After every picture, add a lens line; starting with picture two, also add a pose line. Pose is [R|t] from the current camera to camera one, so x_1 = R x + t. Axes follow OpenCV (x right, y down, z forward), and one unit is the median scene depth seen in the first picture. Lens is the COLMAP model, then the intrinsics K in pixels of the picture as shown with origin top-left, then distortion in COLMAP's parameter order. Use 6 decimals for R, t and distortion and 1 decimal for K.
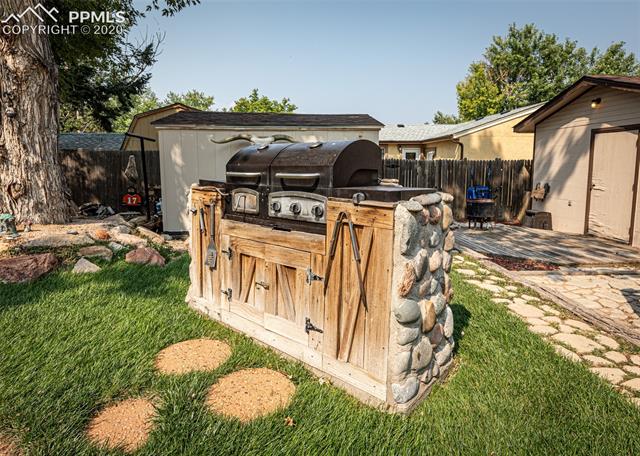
lens RADIAL K [[423.0, 0, 320.0], [0, 423.0, 228.0], [0, 0, 1]] dist [0.004156, 0.002630]
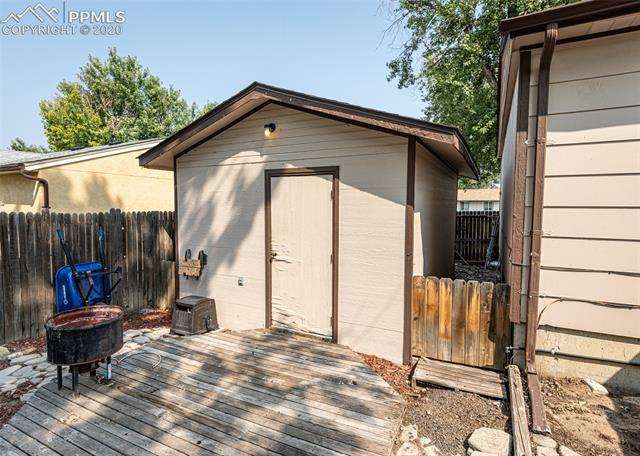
lens RADIAL K [[367.5, 0, 320.0], [0, 367.5, 228.0], [0, 0, 1]] dist [0.002413, 0.000300]
pose [[0.603925, -0.036527, 0.796204, 0.100193], [0.105714, 0.993795, -0.034593, -0.048785], [-0.790000, 0.105062, 0.604038, 0.253895]]
